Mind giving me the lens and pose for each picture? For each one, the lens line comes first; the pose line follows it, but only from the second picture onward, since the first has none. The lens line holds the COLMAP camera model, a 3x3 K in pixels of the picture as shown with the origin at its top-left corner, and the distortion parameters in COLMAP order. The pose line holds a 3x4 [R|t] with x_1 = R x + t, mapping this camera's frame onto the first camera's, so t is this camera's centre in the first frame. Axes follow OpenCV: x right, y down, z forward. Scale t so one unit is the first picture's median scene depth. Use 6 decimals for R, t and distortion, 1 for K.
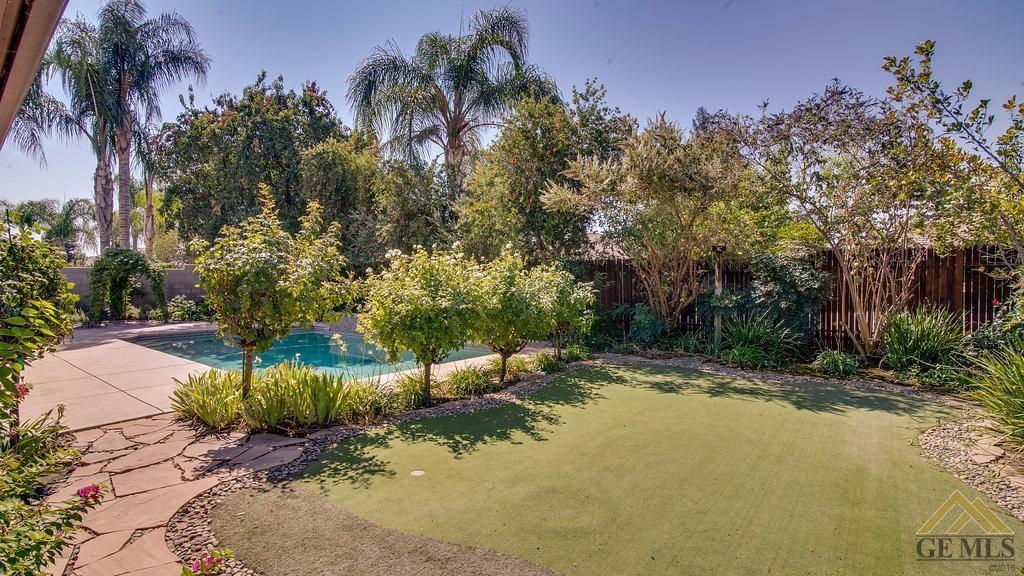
lens RADIAL K [[466.0, 0, 512.0], [0, 466.0, 288.0], [0, 0, 1]] dist [-0.013668, 0.000105]
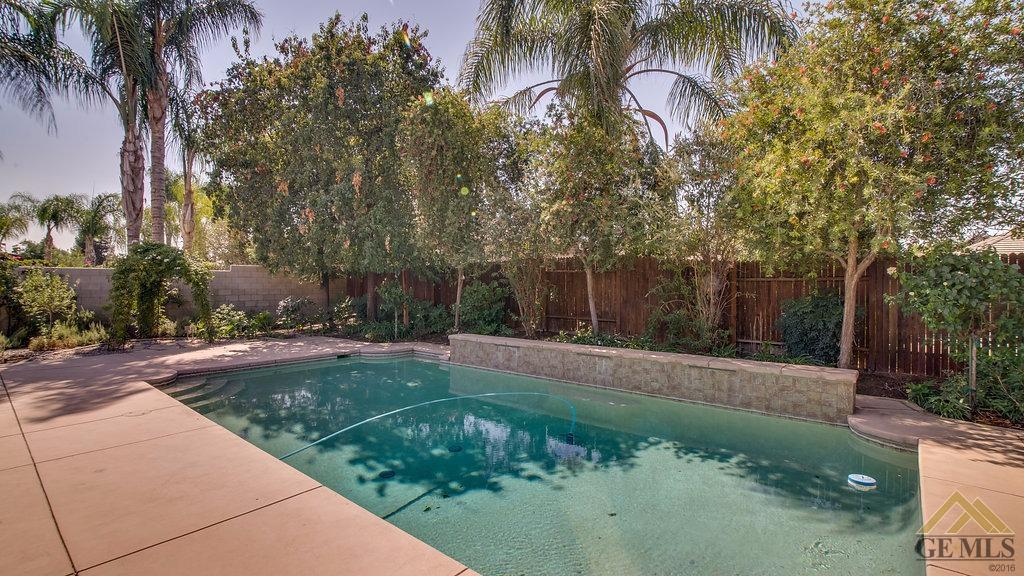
lens RADIAL K [[458.7, 0, 512.0], [0, 458.7, 288.0], [0, 0, 1]] dist [-0.010186, 0.000242]
pose [[0.999324, 0.004041, -0.036543, -0.221295], [-0.004322, 0.999962, -0.007635, -0.008726], [0.036510, 0.007788, 0.999303, 0.262792]]
